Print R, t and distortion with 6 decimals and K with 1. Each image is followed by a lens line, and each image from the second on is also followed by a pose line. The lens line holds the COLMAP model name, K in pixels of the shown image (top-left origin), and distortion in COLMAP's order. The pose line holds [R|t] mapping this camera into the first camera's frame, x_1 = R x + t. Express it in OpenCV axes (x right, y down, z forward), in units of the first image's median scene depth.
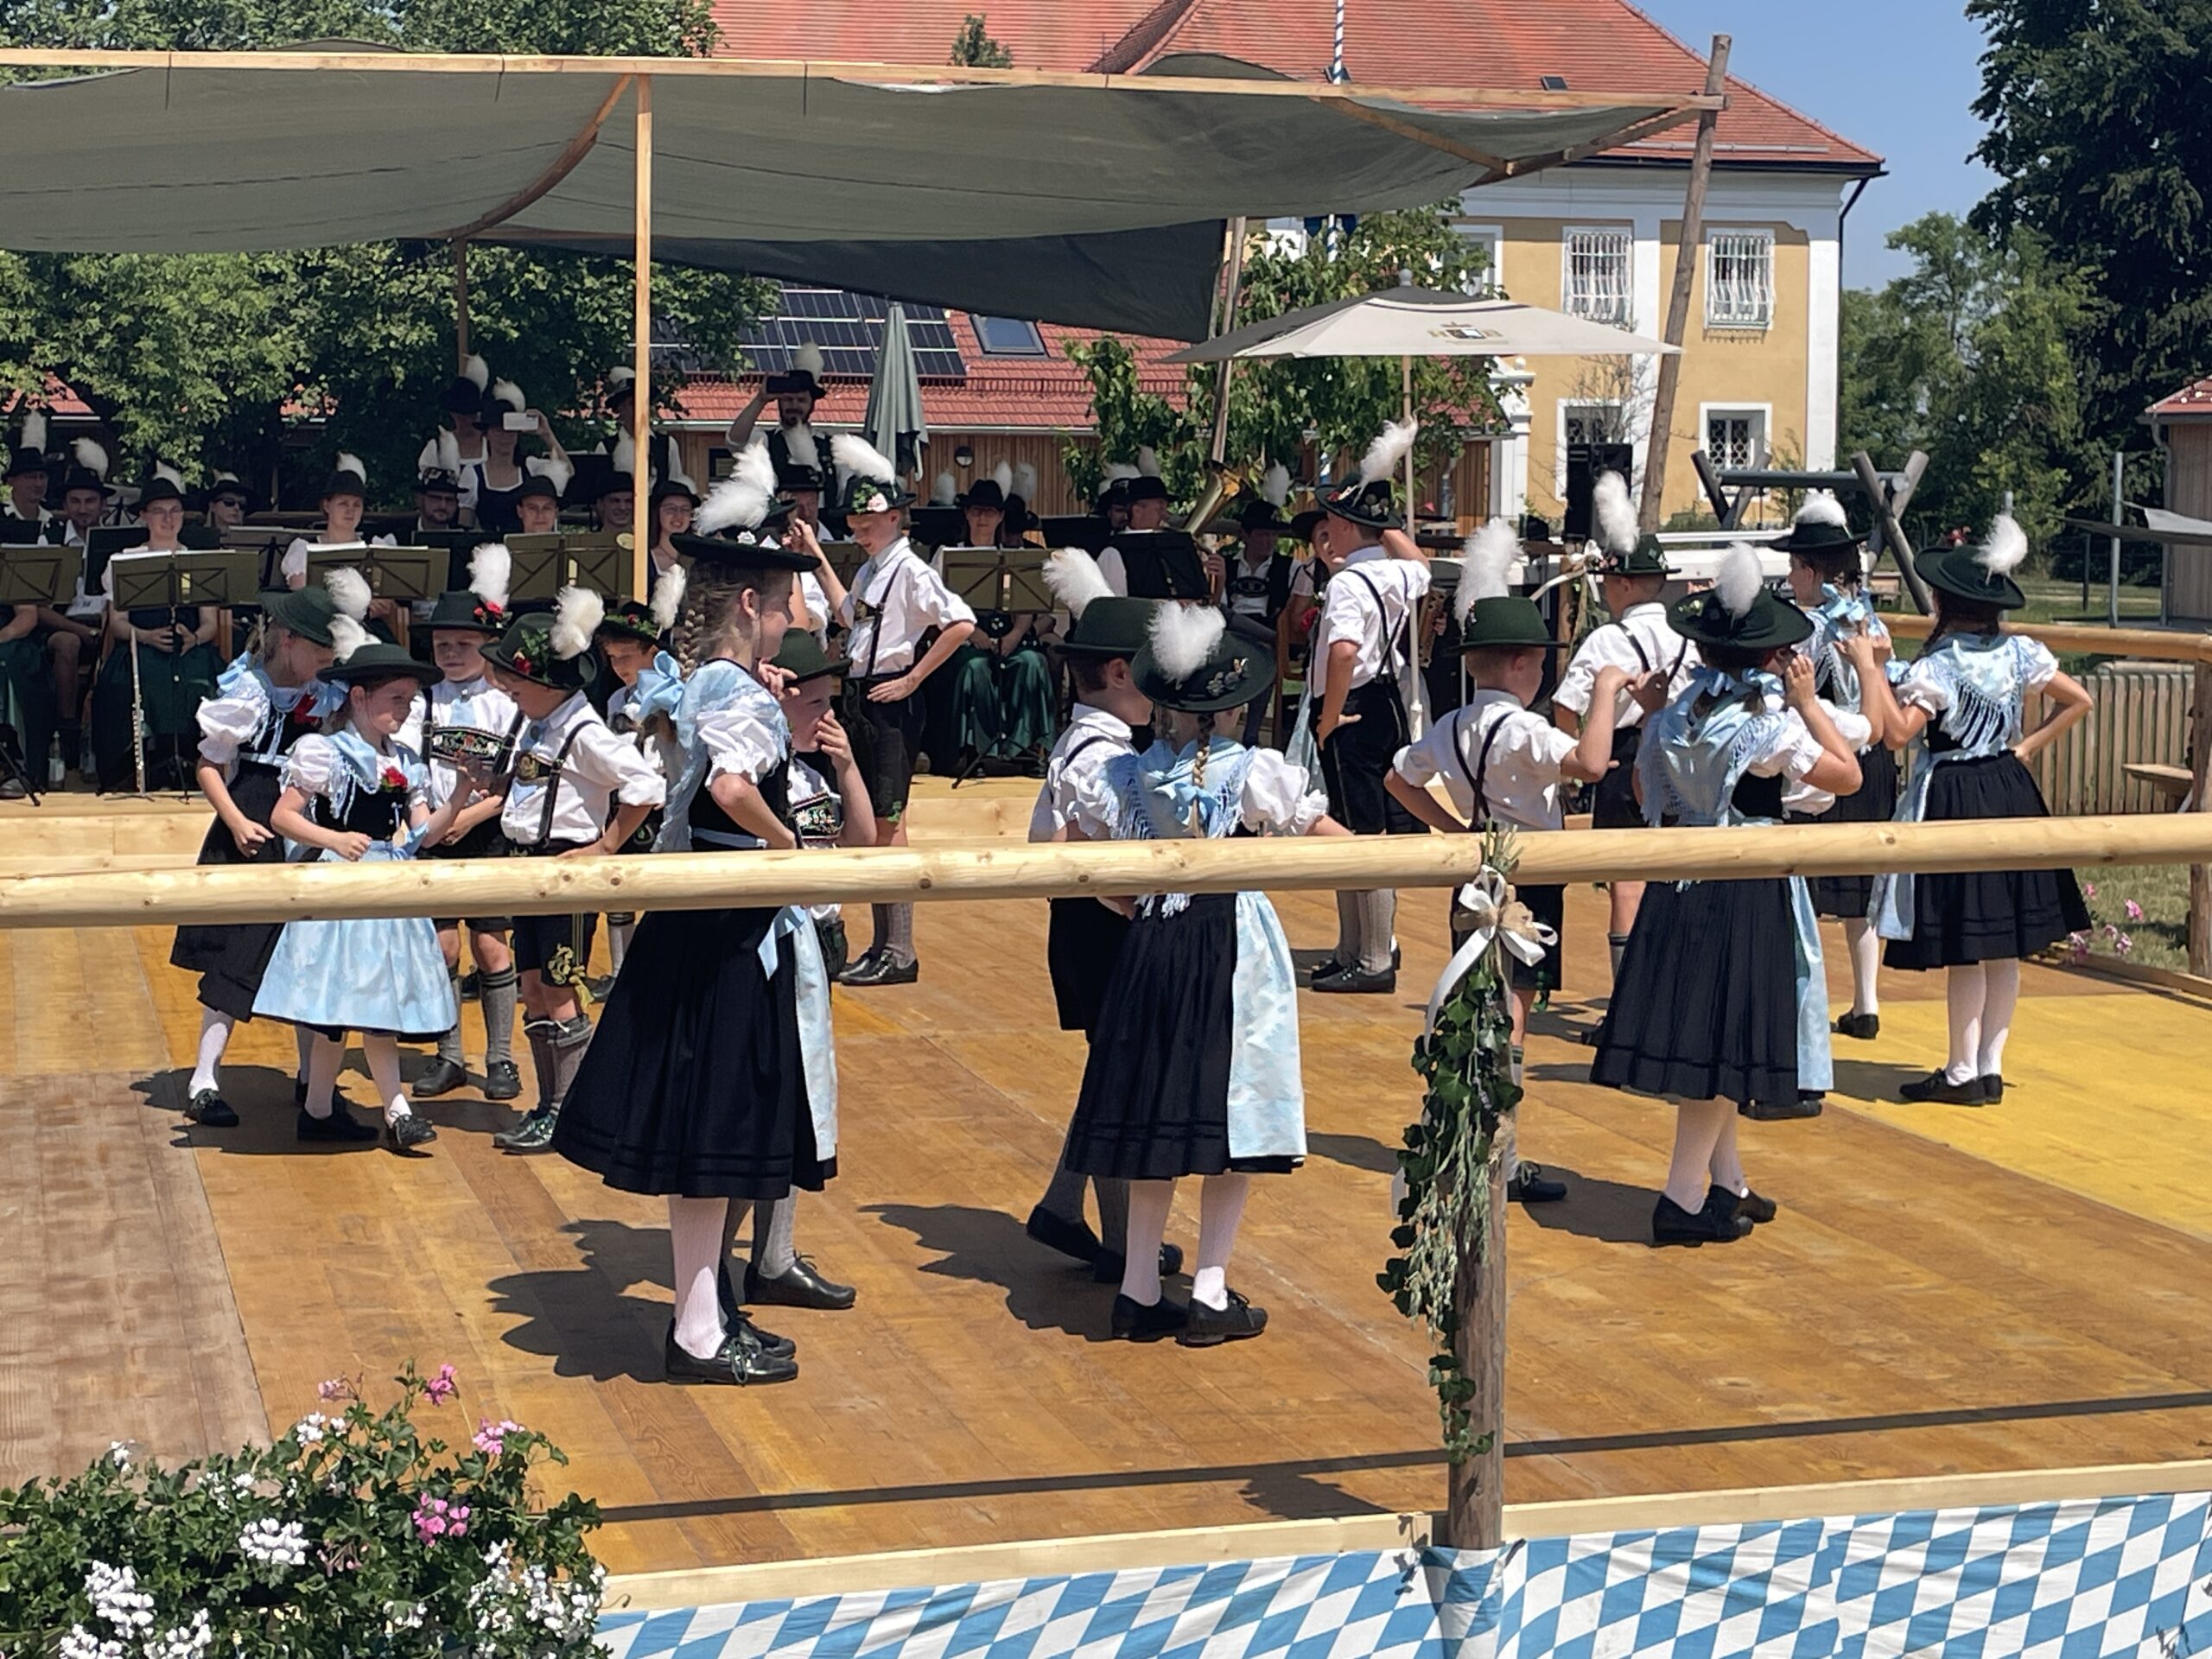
lens RADIAL K [[3781.0, 0, 1106.0], [0, 3781.0, 829.5], [0, 0, 1]] dist [-0.031704, -0.192692]
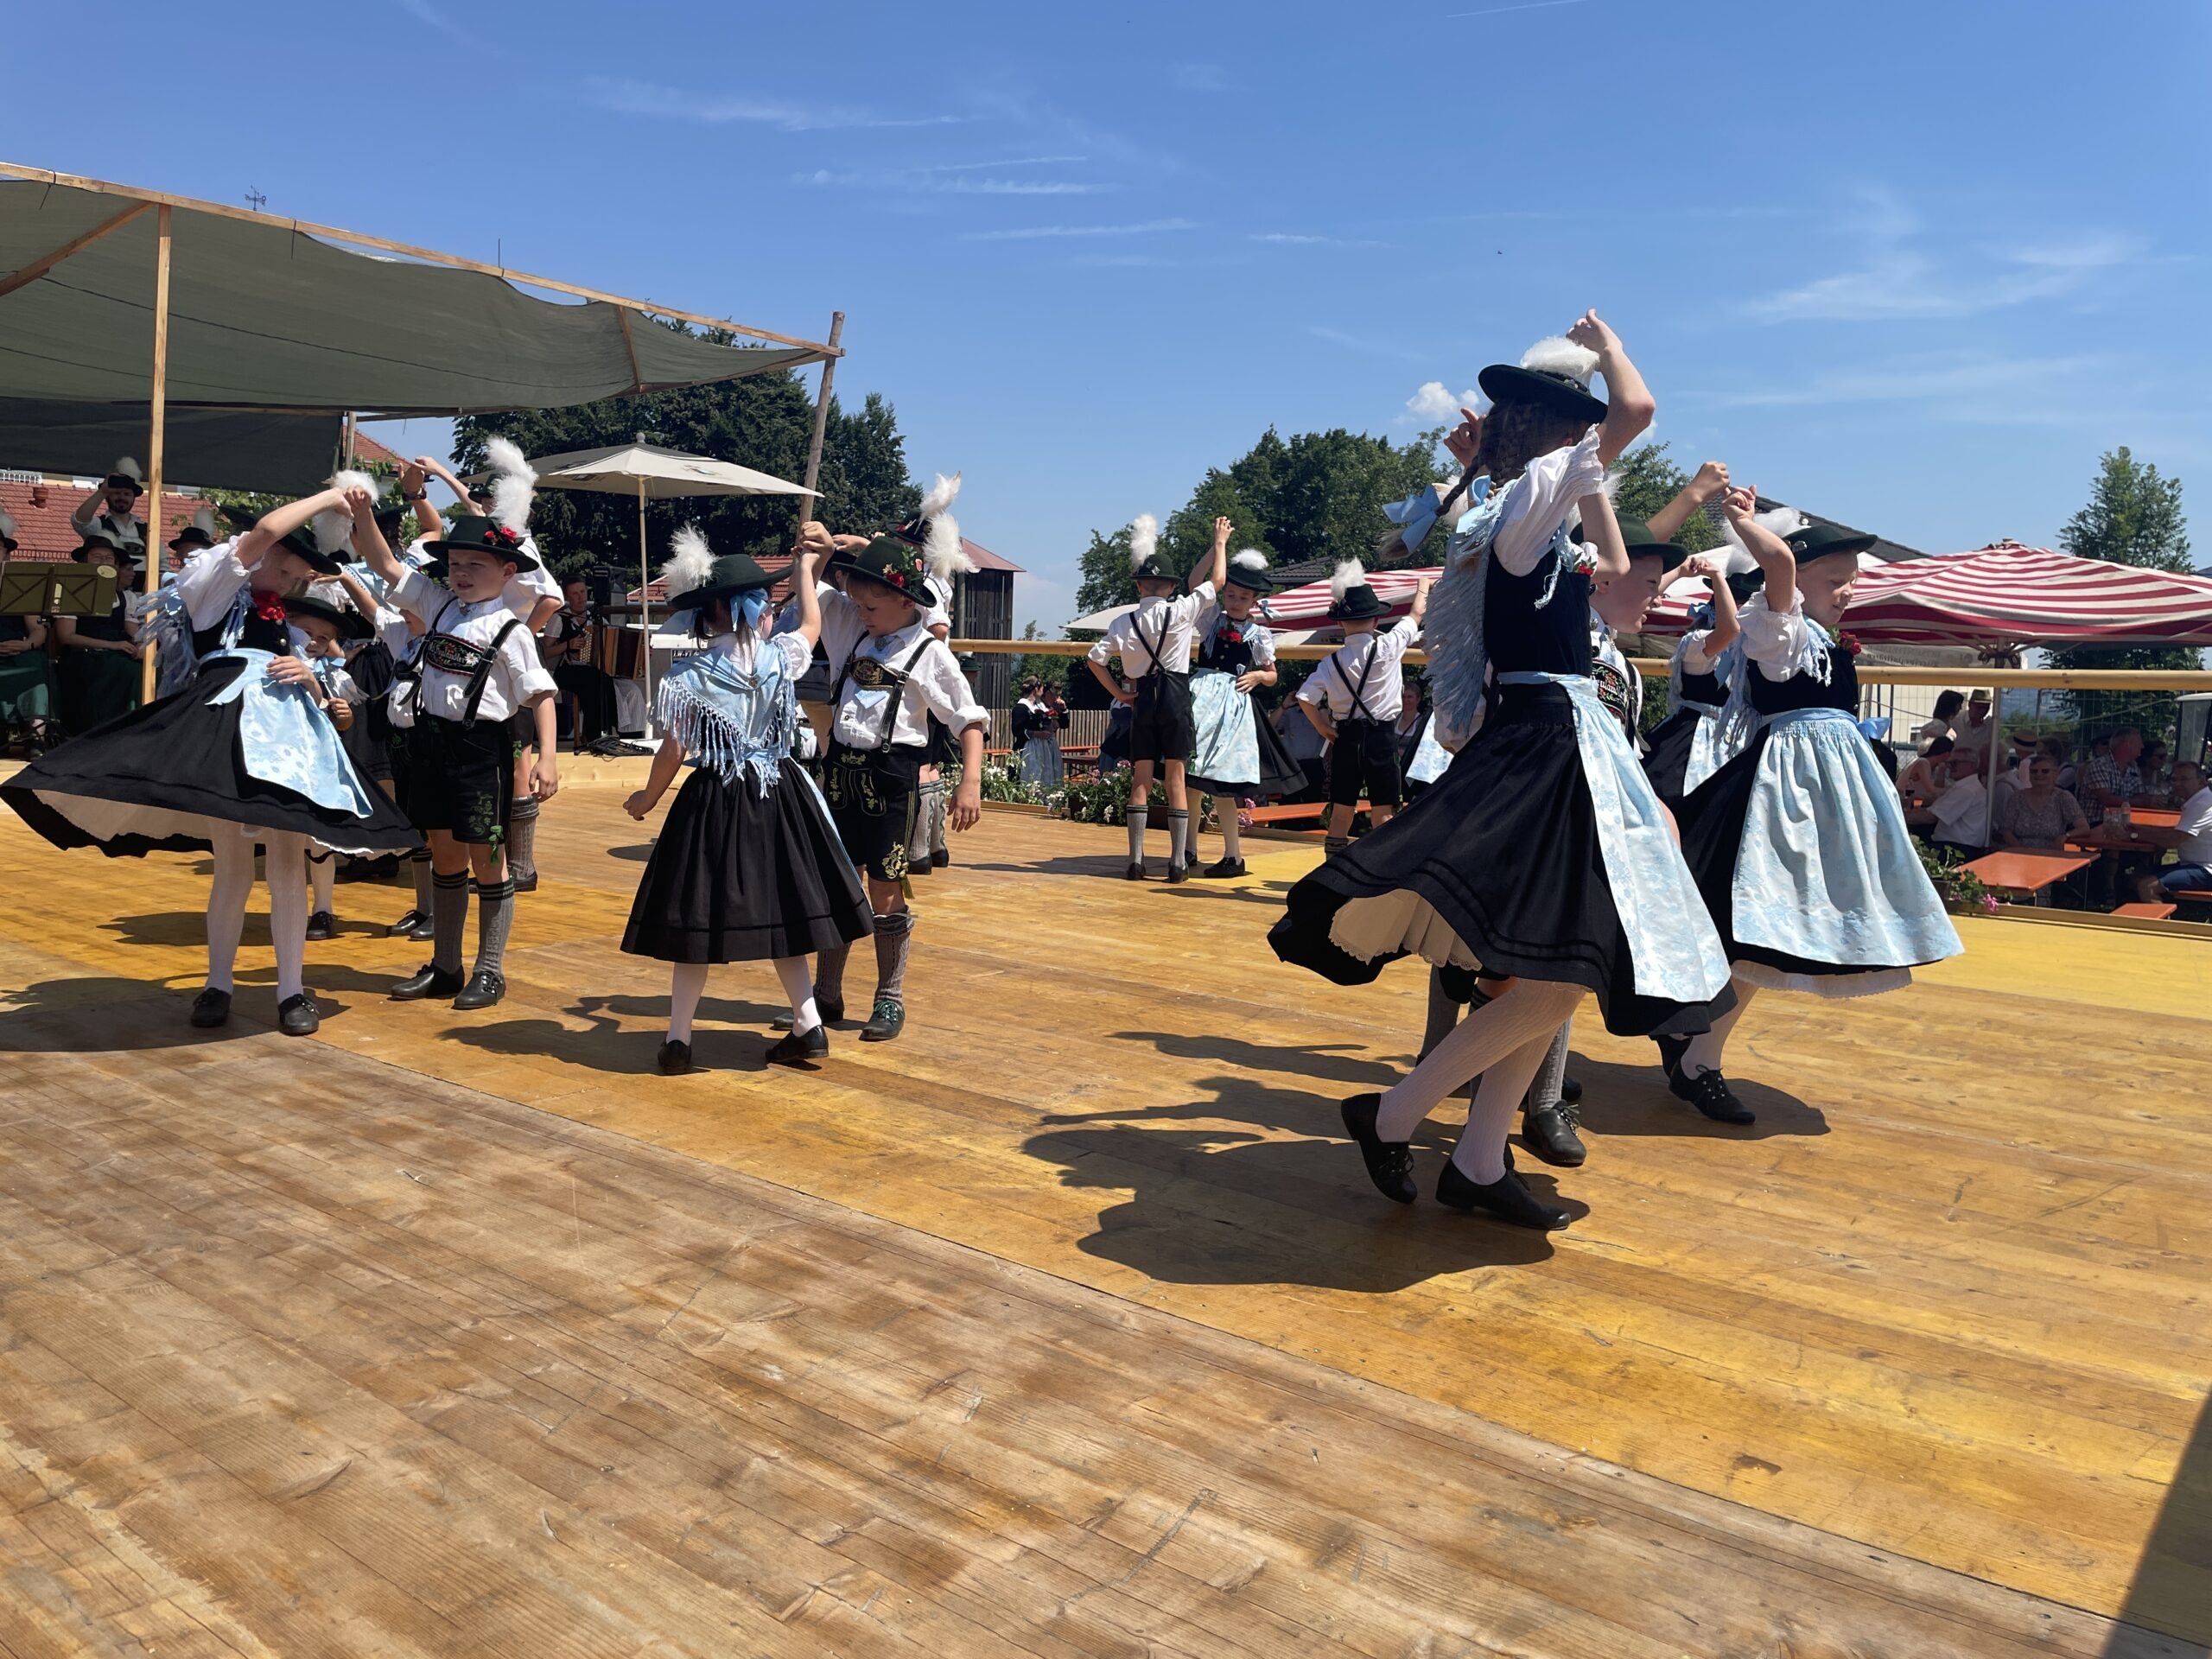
lens RADIAL K [[1623.7, 0, 1106.0], [0, 1623.7, 829.5], [0, 0, 1]] dist [-0.002345, -0.000038]
pose [[0.780868, -0.030893, 0.623932, -0.238175], [0.022928, 0.999521, 0.020796, 0.010700], [-0.624276, -0.001933, 0.781202, 0.385725]]
